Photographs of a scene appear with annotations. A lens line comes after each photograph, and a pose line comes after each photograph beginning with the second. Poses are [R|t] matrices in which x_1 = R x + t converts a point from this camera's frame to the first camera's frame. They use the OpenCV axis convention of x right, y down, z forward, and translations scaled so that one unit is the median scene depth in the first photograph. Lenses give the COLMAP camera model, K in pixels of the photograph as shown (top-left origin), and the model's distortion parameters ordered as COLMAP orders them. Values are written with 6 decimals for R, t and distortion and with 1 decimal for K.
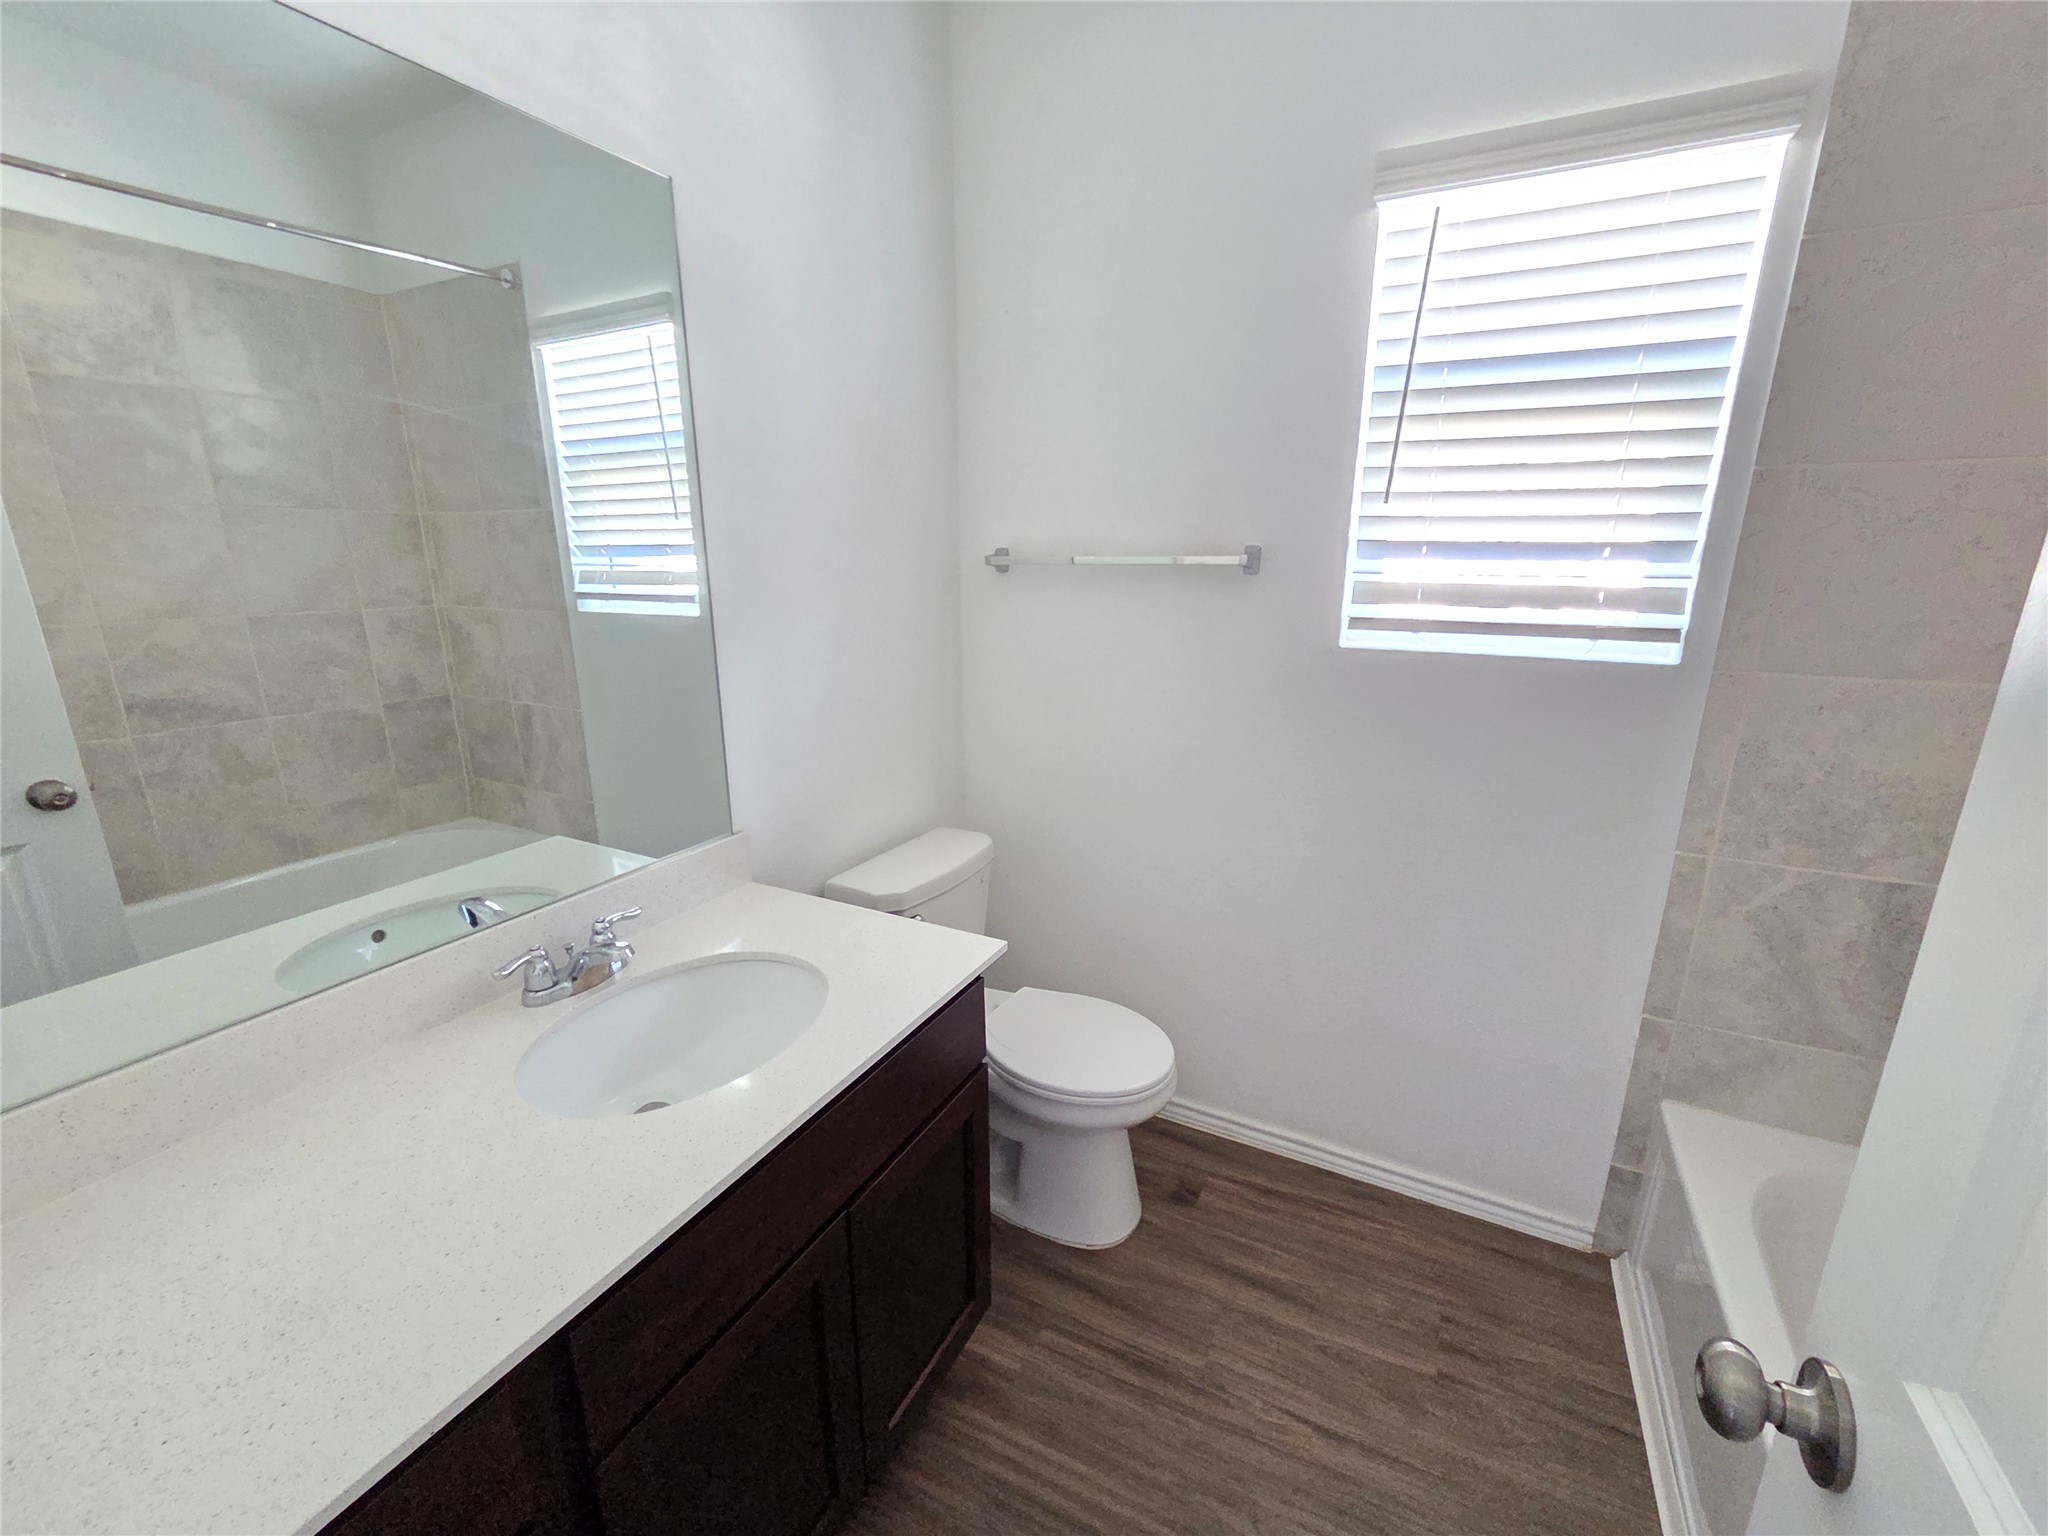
lens RADIAL K [[845.8, 0, 1016.5], [0, 845.8, 774.6], [0, 0, 1]] dist [-0.004930, 0.001808]
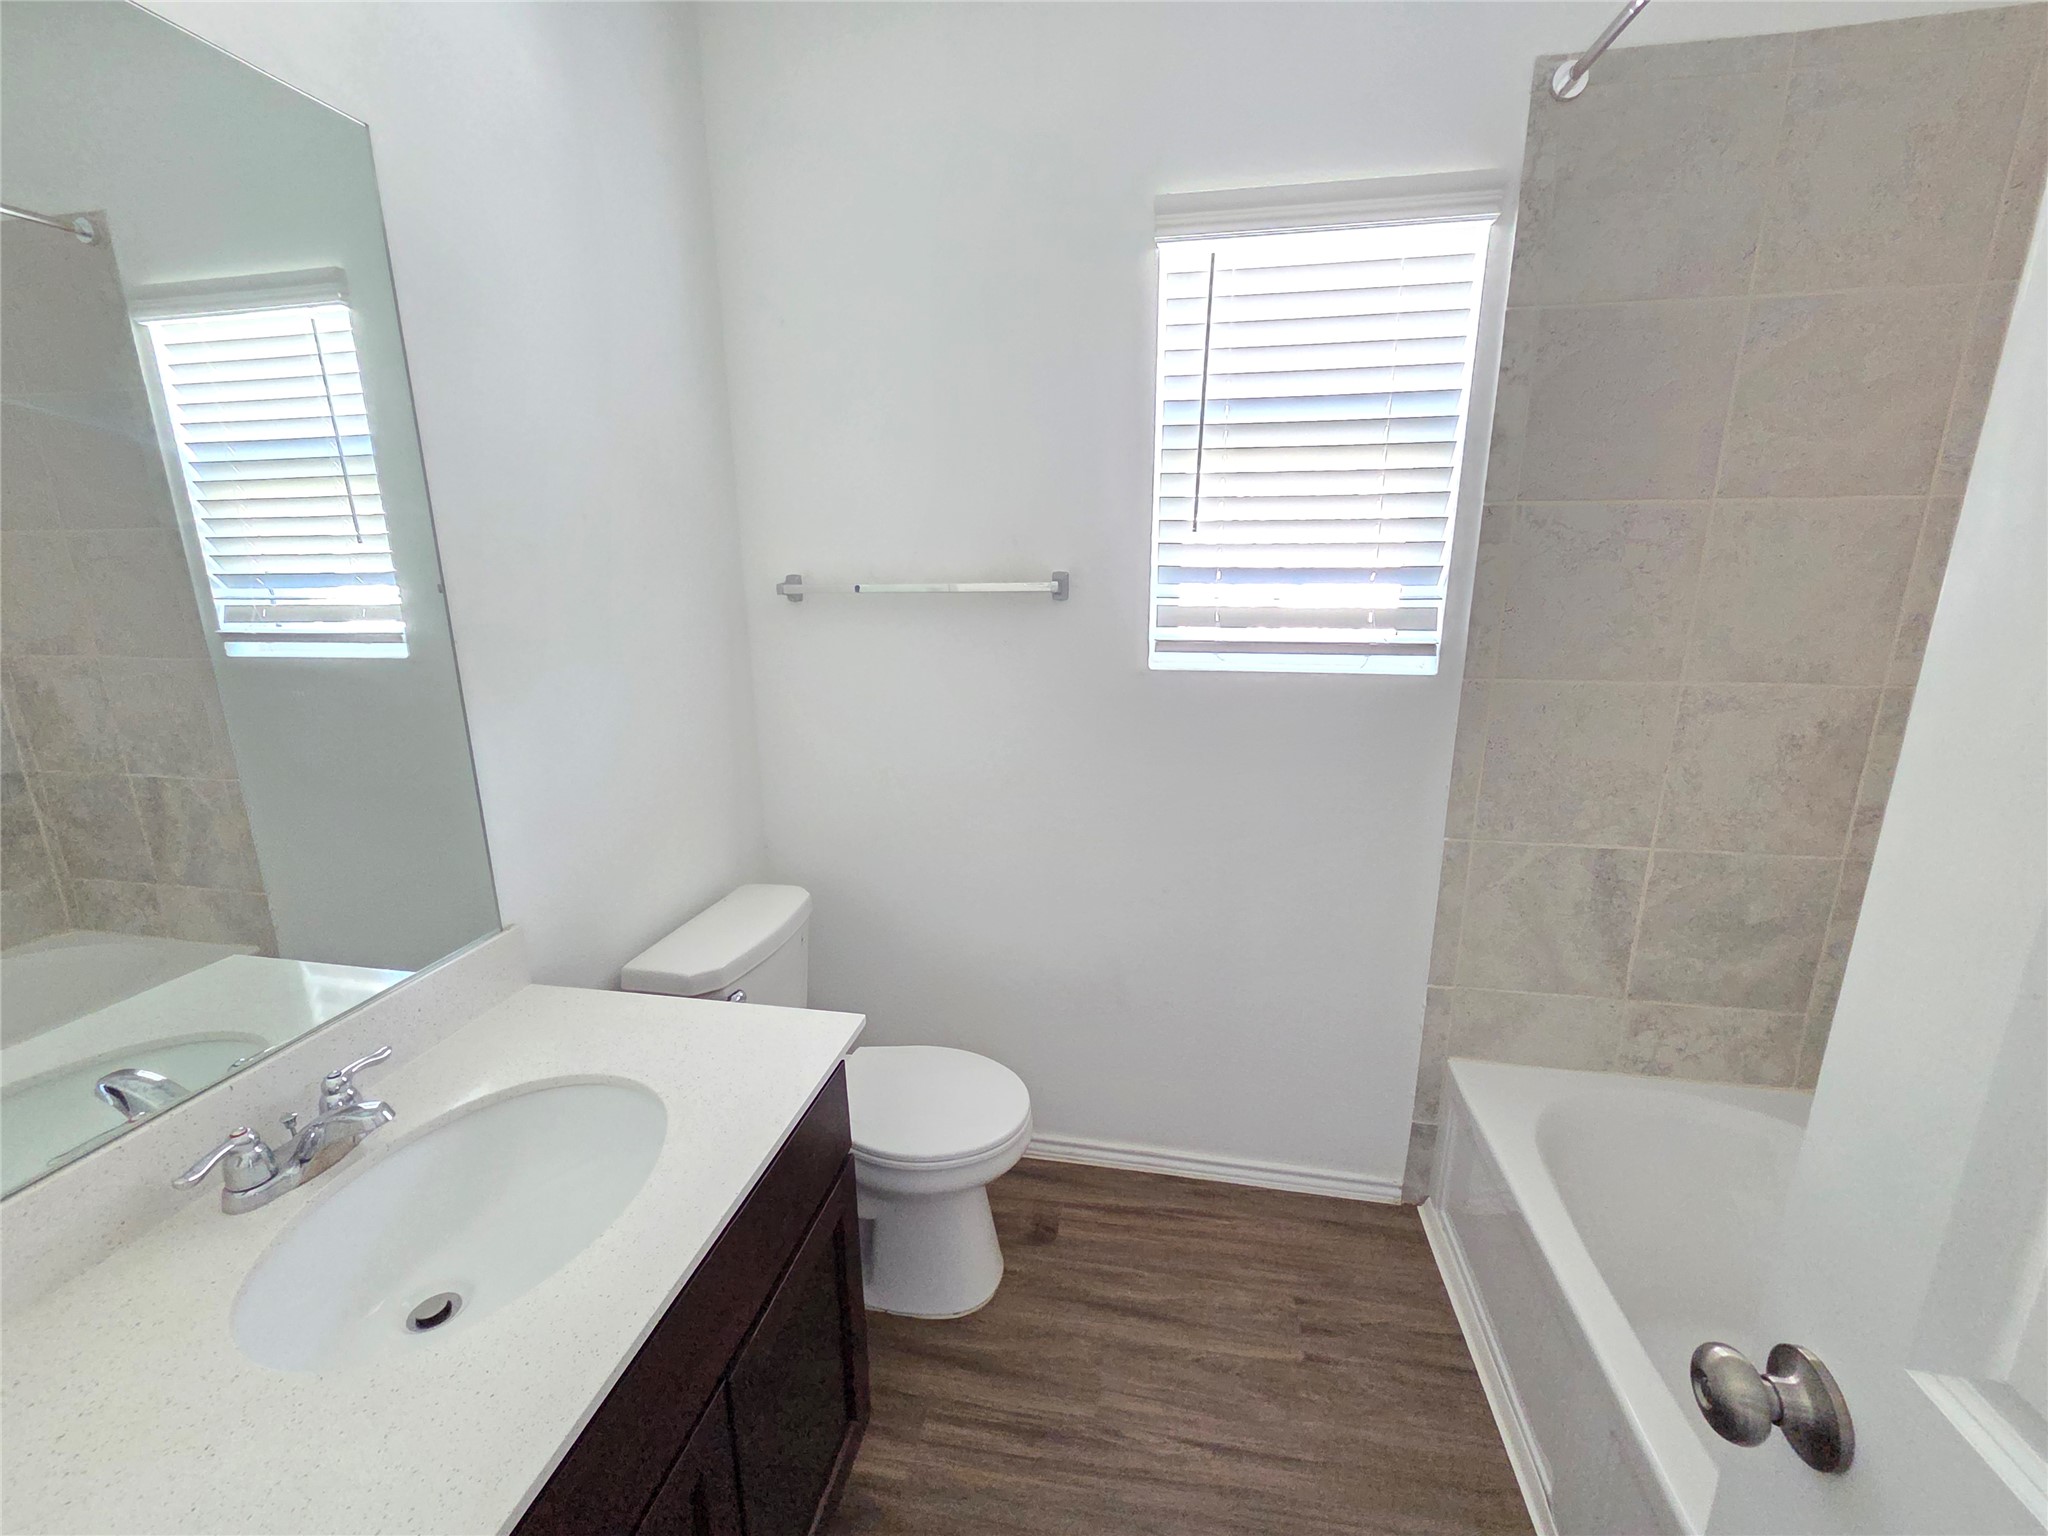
lens RADIAL K [[845.8, 0, 1021.3], [0, 845.8, 774.4], [0, 0, 1]] dist [-0.004930, 0.001808]
pose [[0.956242, -0.077321, 0.282176, -0.073942], [0.082505, 0.996569, -0.006515, -0.033428], [-0.280704, 0.029511, 0.959341, 0.068251]]
